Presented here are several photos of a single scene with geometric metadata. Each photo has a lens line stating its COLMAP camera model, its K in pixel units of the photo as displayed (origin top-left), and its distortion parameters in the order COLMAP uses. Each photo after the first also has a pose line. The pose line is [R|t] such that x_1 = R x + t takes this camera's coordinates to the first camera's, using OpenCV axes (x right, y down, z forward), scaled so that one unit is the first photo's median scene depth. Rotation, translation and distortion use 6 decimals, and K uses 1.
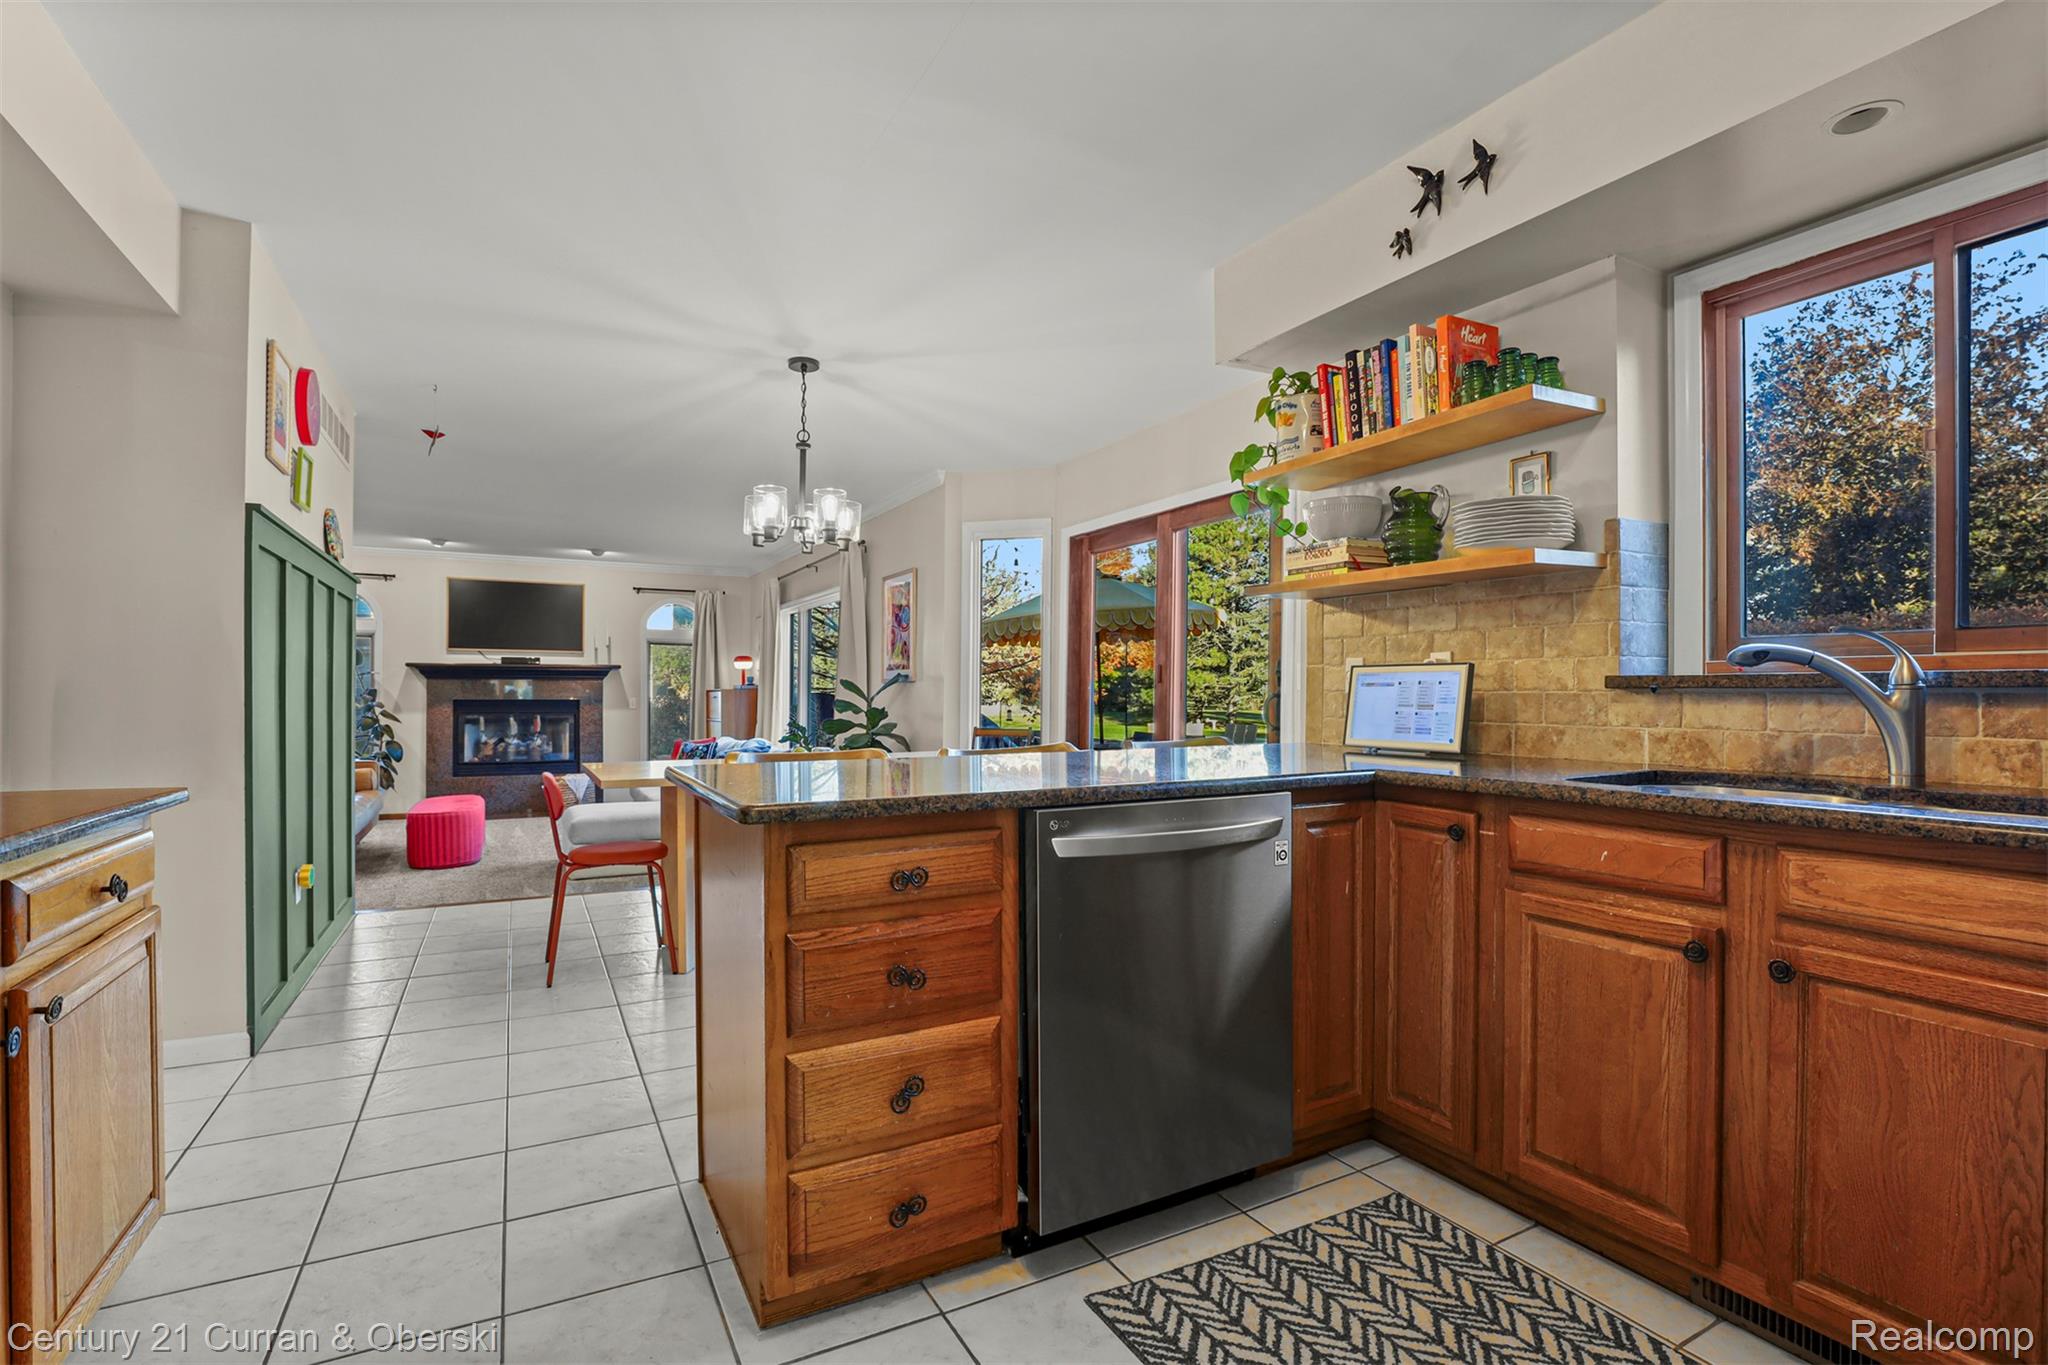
lens RADIAL K [[950.2, 0, 1031.9], [0, 950.2, 692.3], [0, 0, 1]] dist [-0.031367, 0.002261]
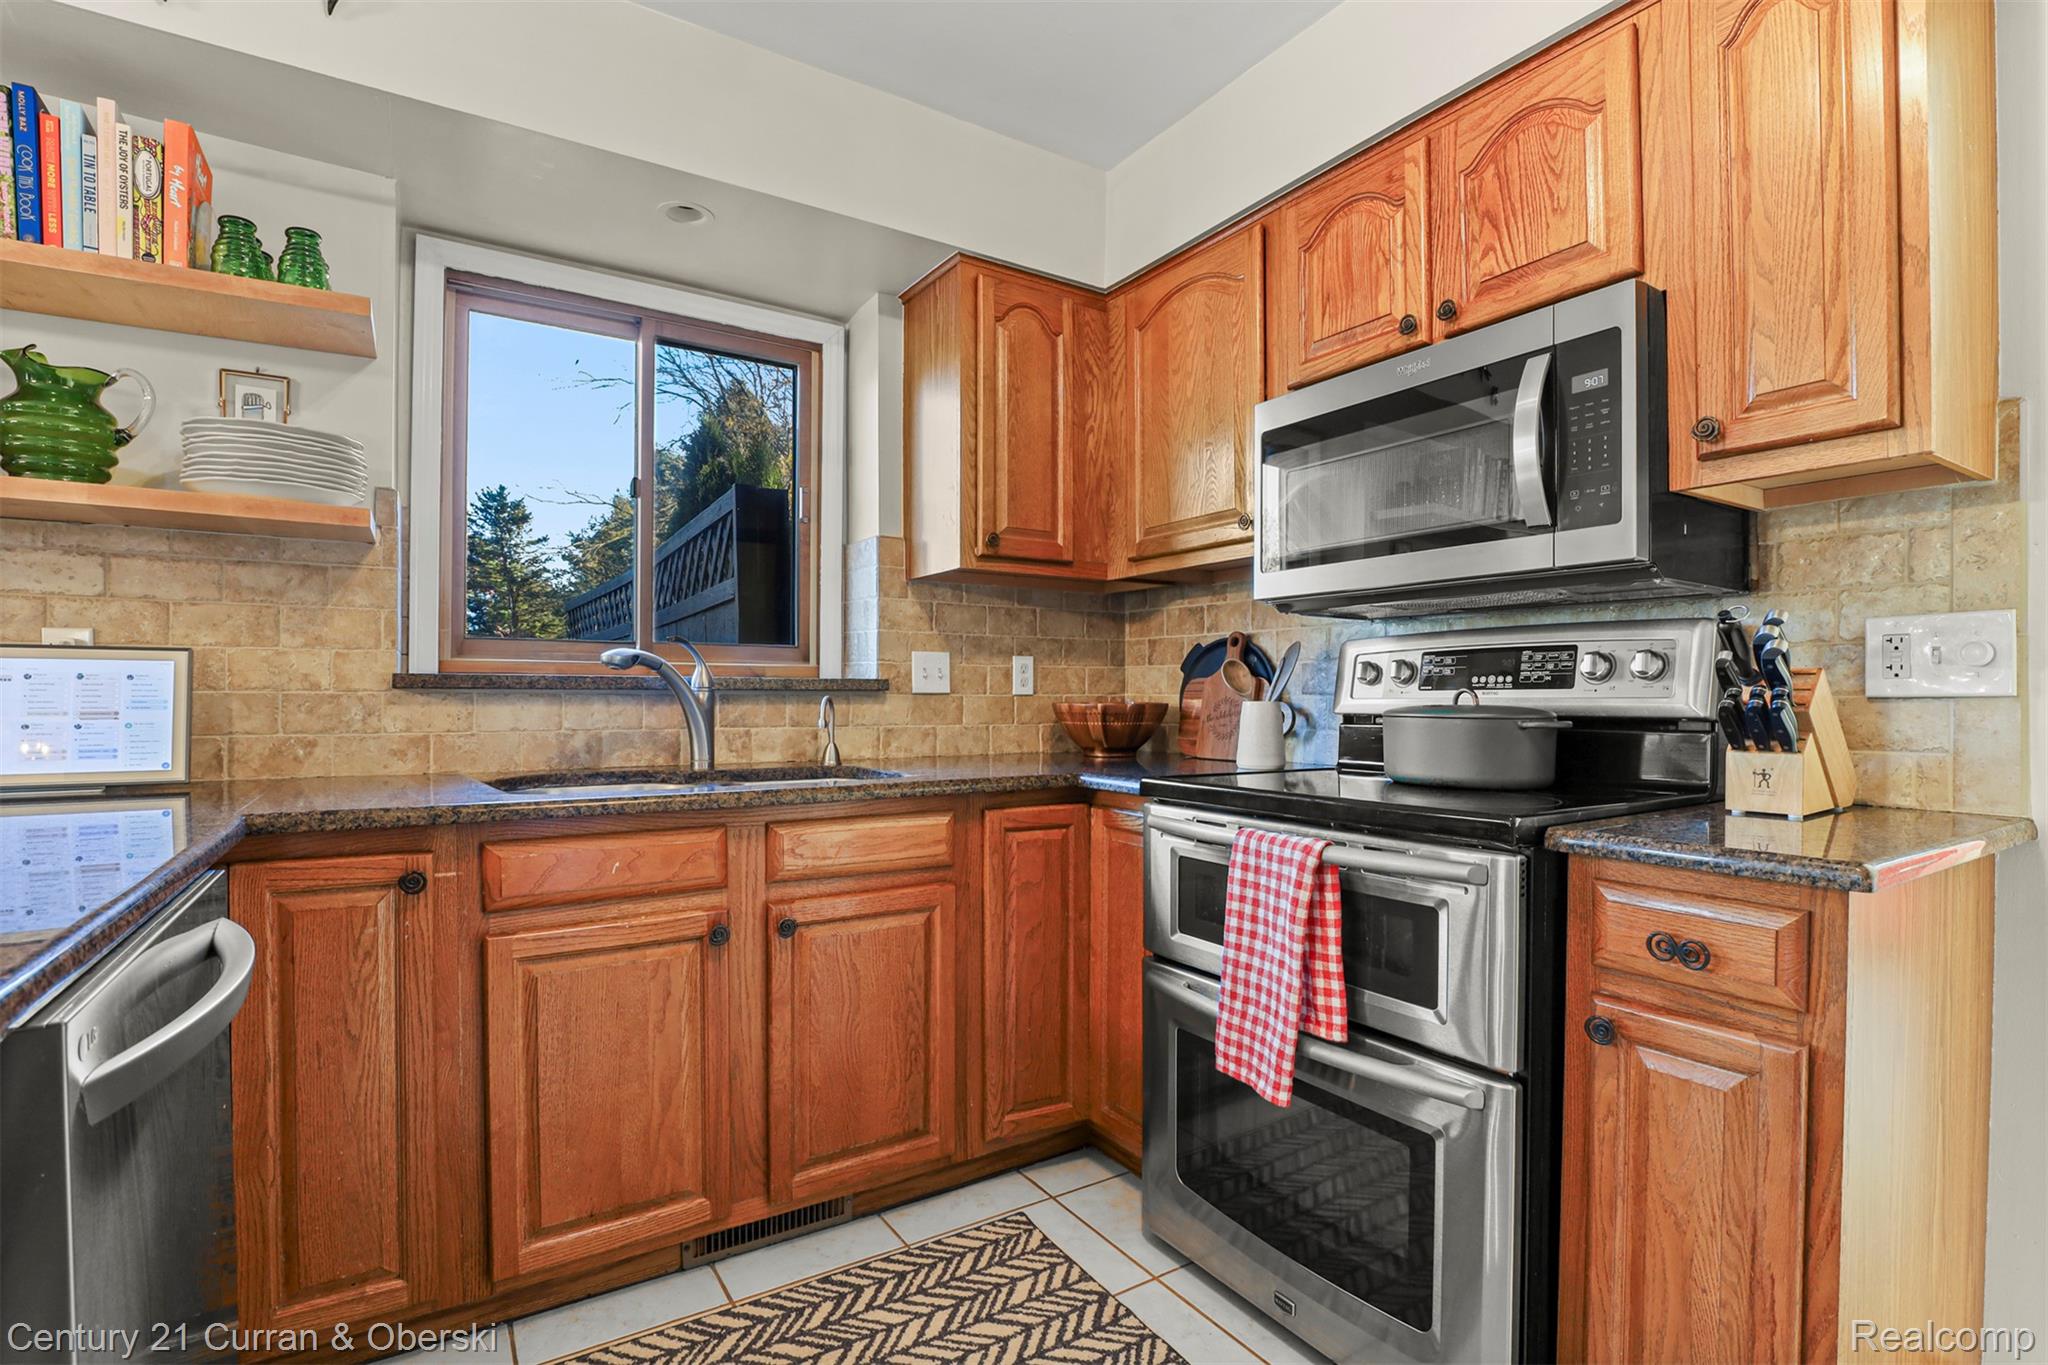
lens RADIAL K [[950.2, 0, 1026.5], [0, 950.2, 702.5], [0, 0, 1]] dist [-0.031367, 0.002261]
pose [[-0.069113, -0.009943, 0.997559, -0.106459], [-0.004053, 0.999945, 0.009686, -0.000677], [-0.997601, -0.003374, -0.069149, 0.194091]]
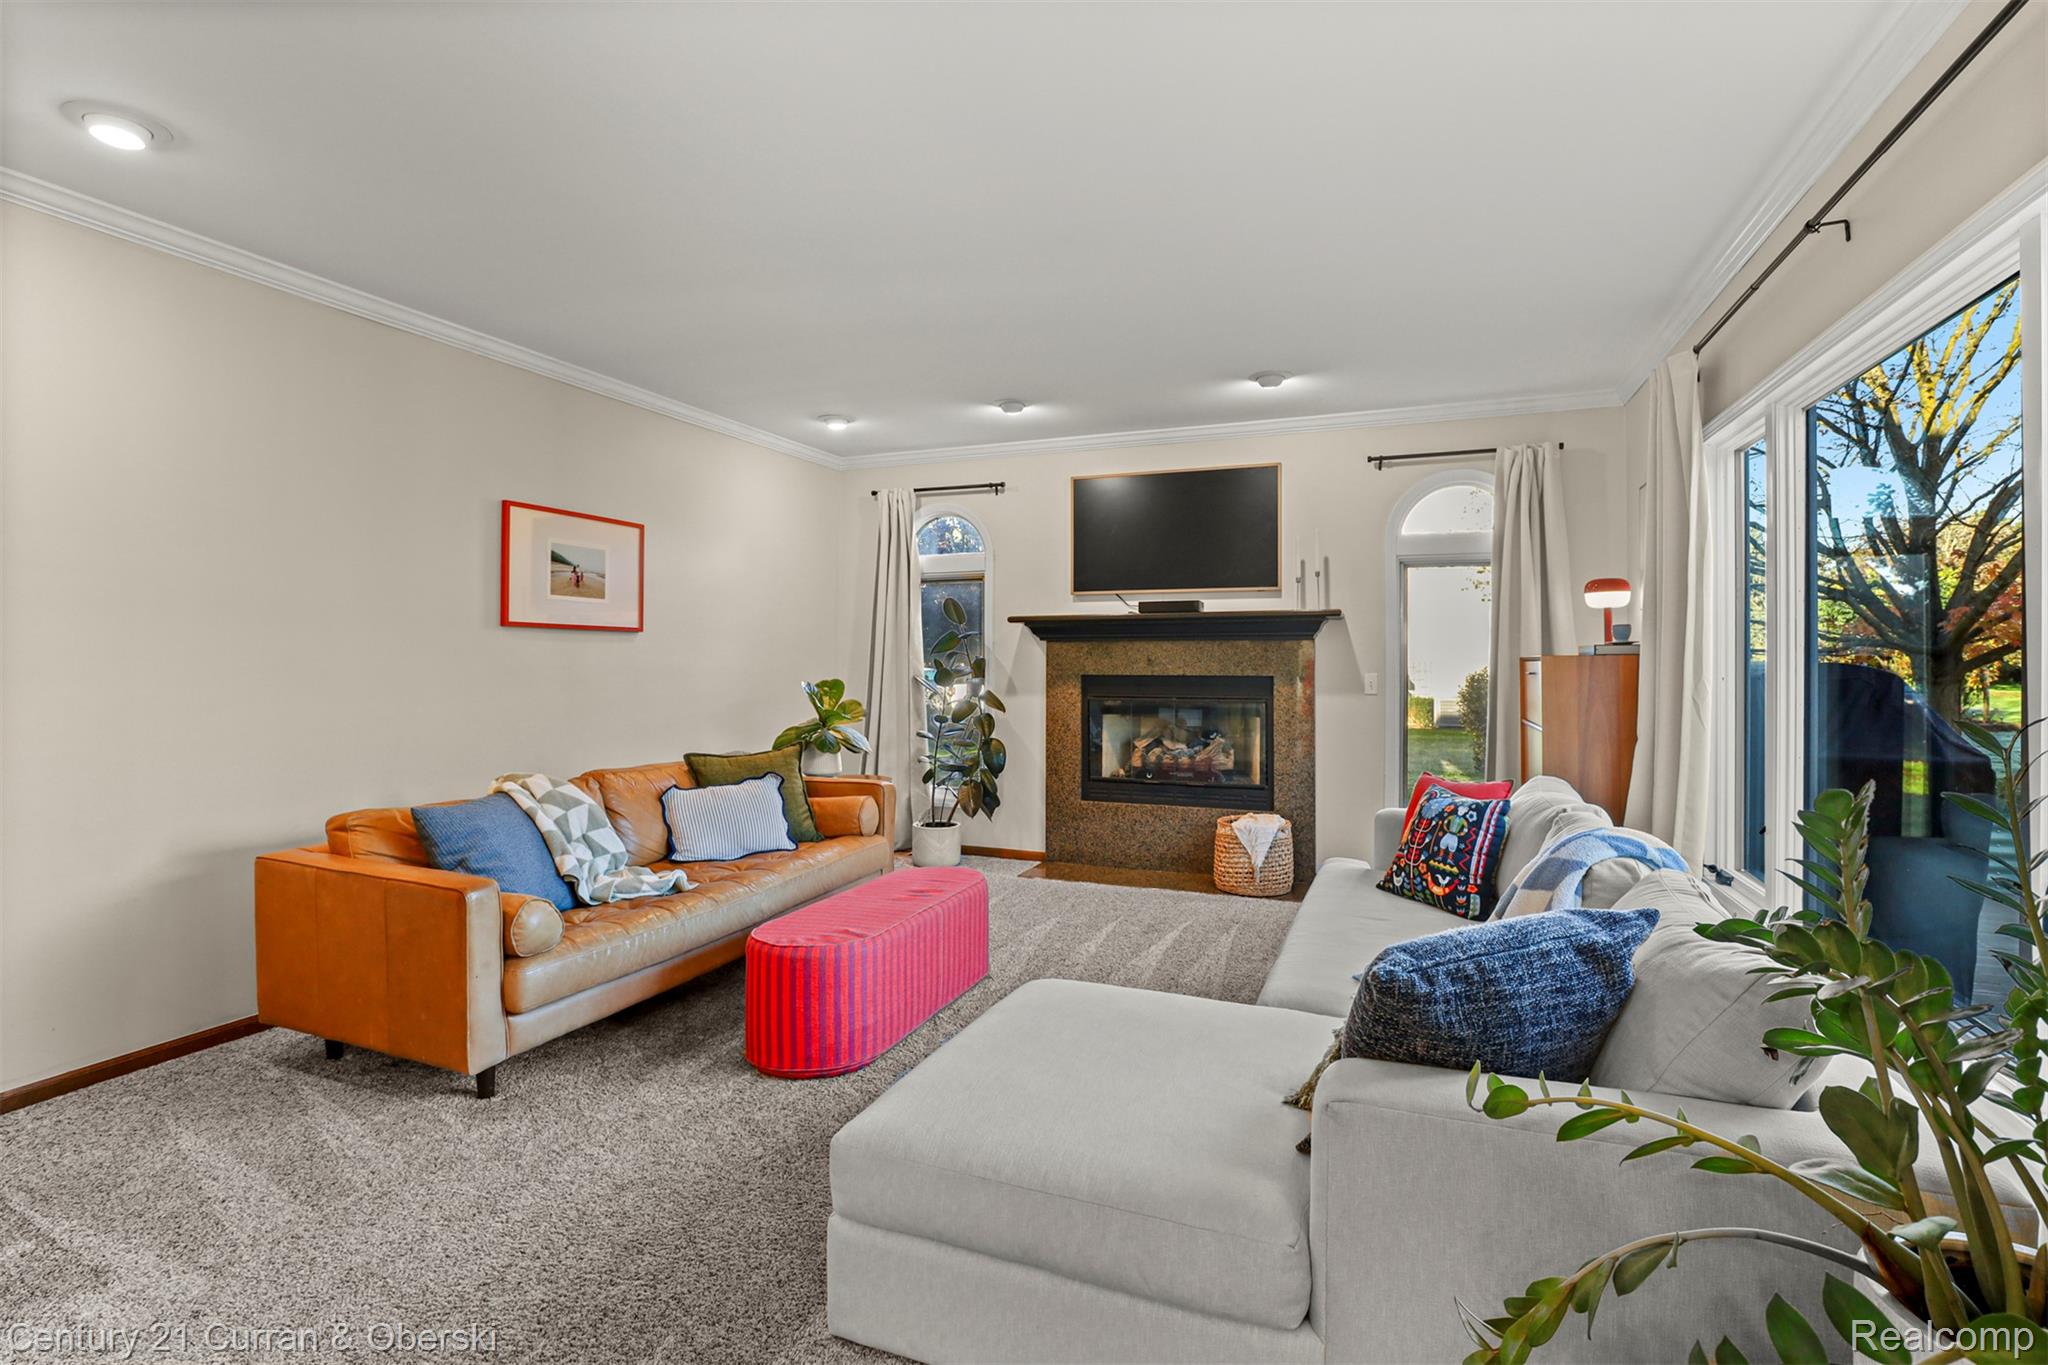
lens RADIAL K [[950.2, 0, 1034.8], [0, 950.2, 661.1], [0, 0, 1]] dist [-0.031367, 0.002261]
pose [[0.632890, -0.001324, -0.774241, -0.247413], [0.004990, 0.999985, 0.002369, -0.004967], [0.774226, -0.005362, 0.632887, 0.943201]]
